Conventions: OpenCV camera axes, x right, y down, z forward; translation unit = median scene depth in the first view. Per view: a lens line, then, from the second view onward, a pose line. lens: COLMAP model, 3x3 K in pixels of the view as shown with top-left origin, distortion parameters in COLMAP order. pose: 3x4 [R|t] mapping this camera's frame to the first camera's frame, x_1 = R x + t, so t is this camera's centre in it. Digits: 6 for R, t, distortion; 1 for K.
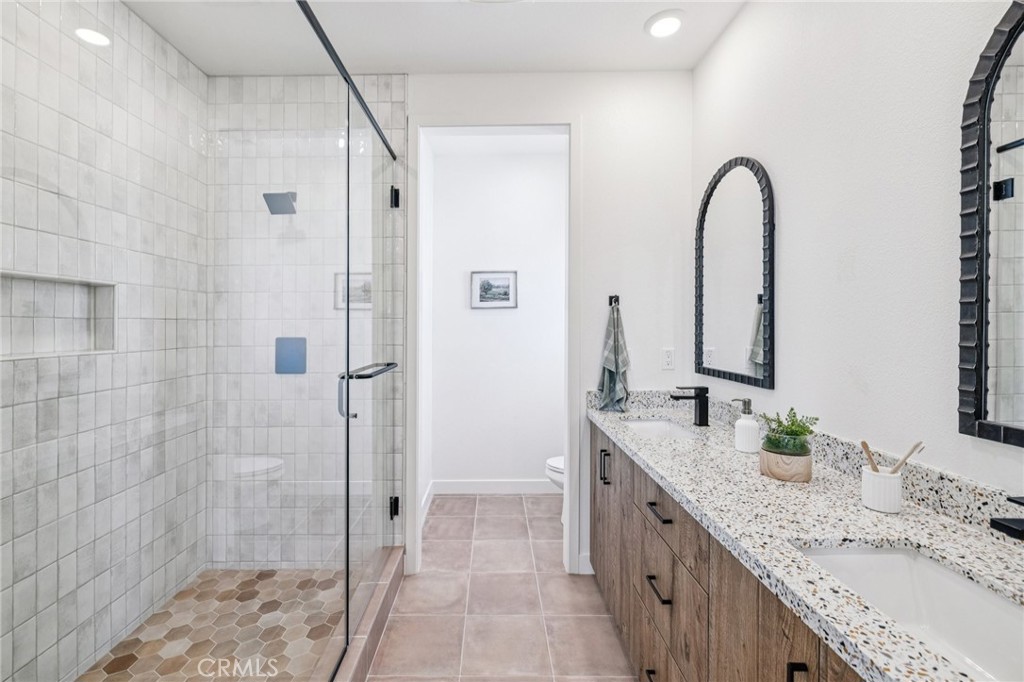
lens RADIAL K [[428.2, 0, 497.7], [0, 428.2, 320.2], [0, 0, 1]] dist [-0.000175, 0.000100]
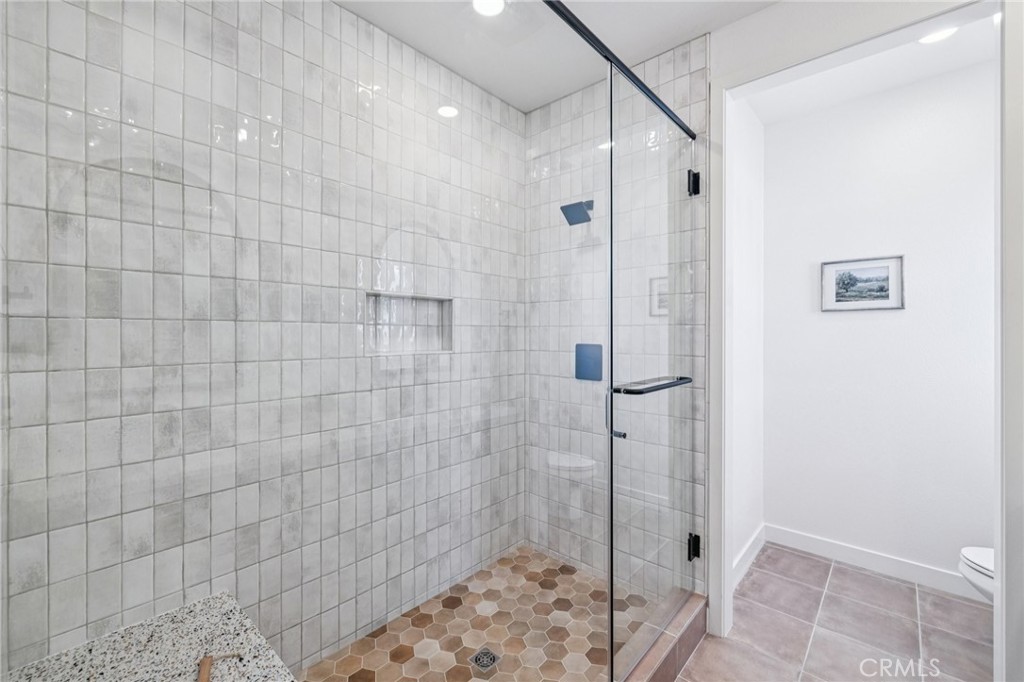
lens RADIAL K [[428.2, 0, 512.1], [0, 428.2, 325.1], [0, 0, 1]] dist [-0.000175, 0.000100]
pose [[0.747825, -0.003392, -0.663887, 0.054581], [0.000843, 0.999991, -0.004160, -0.000636], [0.663895, 0.002551, 0.747821, 0.121836]]
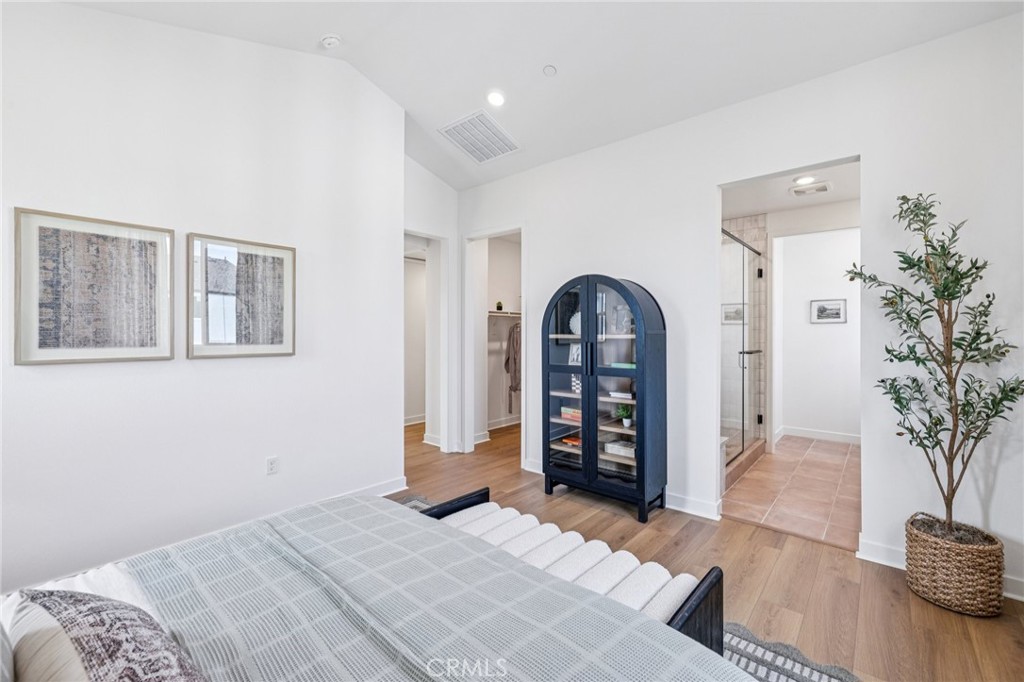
lens RADIAL K [[428.2, 0, 521.9], [0, 428.2, 336.0], [0, 0, 1]] dist [-0.000175, 0.000100]
pose [[0.771839, -0.001426, -0.635817, 0.197111], [0.000322, 0.999998, -0.001852, 0.028029], [0.635818, 0.001224, 0.771838, -1.390566]]
